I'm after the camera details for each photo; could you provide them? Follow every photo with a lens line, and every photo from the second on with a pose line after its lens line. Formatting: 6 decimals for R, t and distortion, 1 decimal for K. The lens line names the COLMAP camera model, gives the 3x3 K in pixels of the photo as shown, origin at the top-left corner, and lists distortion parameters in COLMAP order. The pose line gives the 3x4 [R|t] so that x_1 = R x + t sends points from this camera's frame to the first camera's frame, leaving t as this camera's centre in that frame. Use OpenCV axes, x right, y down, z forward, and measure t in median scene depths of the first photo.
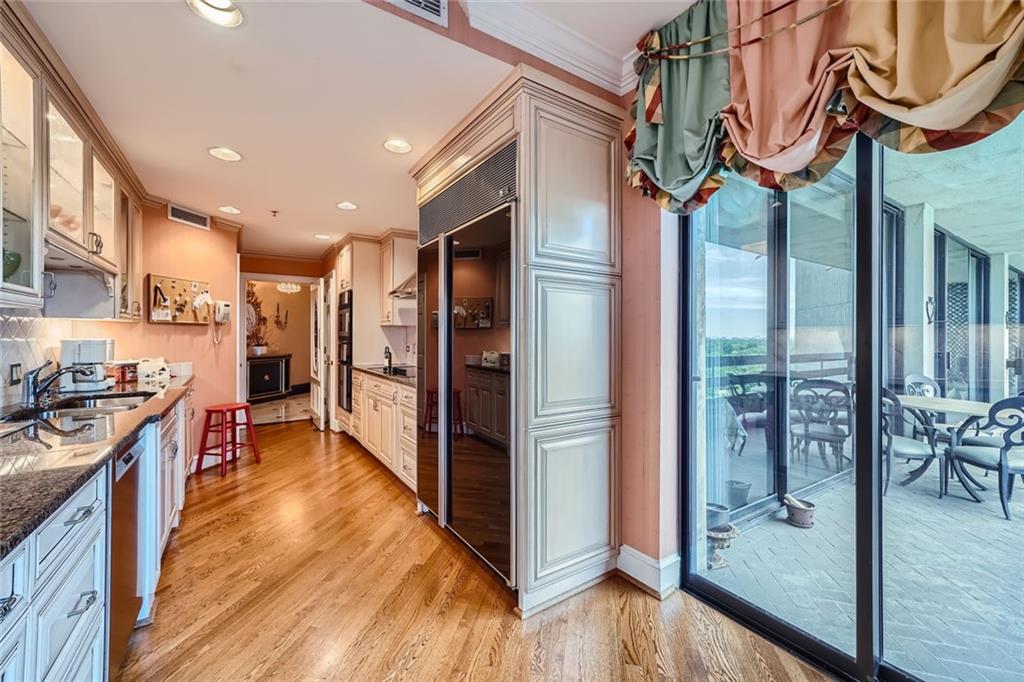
lens RADIAL K [[408.6, 0, 507.5], [0, 408.6, 336.8], [0, 0, 1]] dist [0.001854, 0.000623]
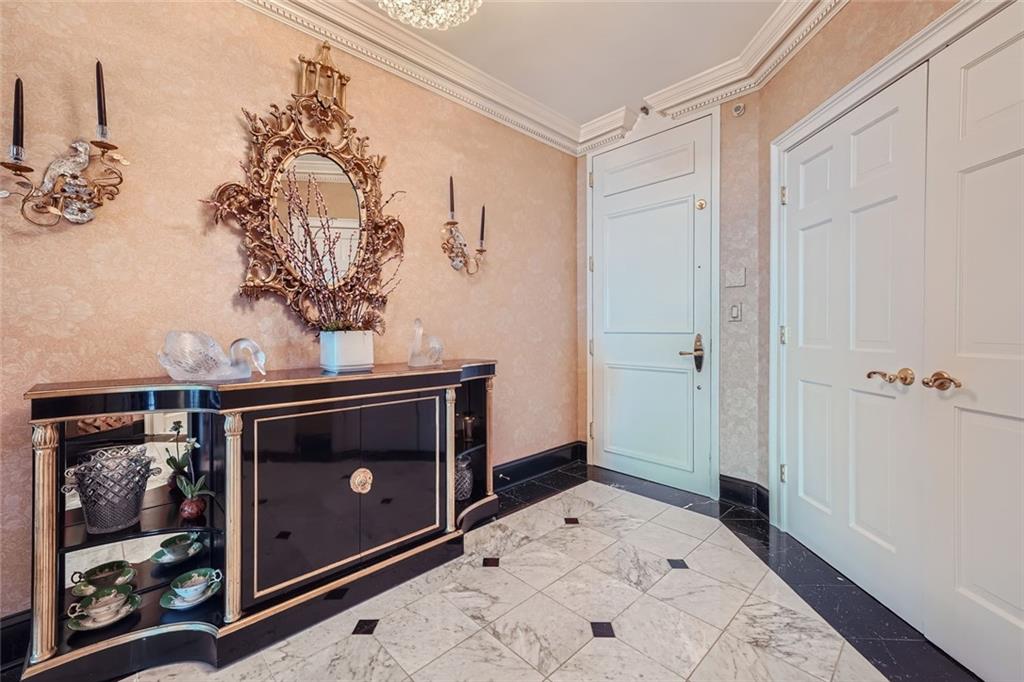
lens RADIAL K [[408.6, 0, 507.5], [0, 408.6, 336.8], [0, 0, 1]] dist [0.001854, 0.000623]
pose [[0.816491, 0.007708, -0.577306, -0.883685], [0.005324, 0.999768, 0.020879, 0.047435], [0.577333, -0.020121, 0.816261, 1.900514]]
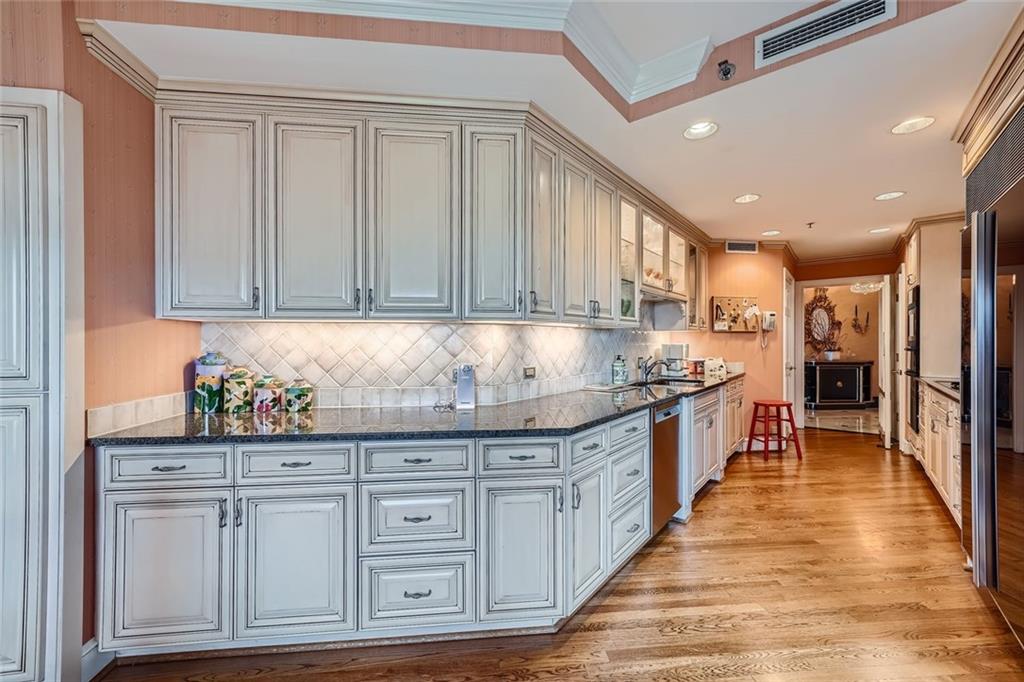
lens RADIAL K [[408.6, 0, 507.5], [0, 408.6, 336.8], [0, 0, 1]] dist [0.001854, 0.000623]
pose [[0.294921, -0.011758, -0.955449, 0.214937], [0.001018, 0.999928, -0.011991, -0.001948], [0.955521, 0.002564, 0.294912, -0.060027]]
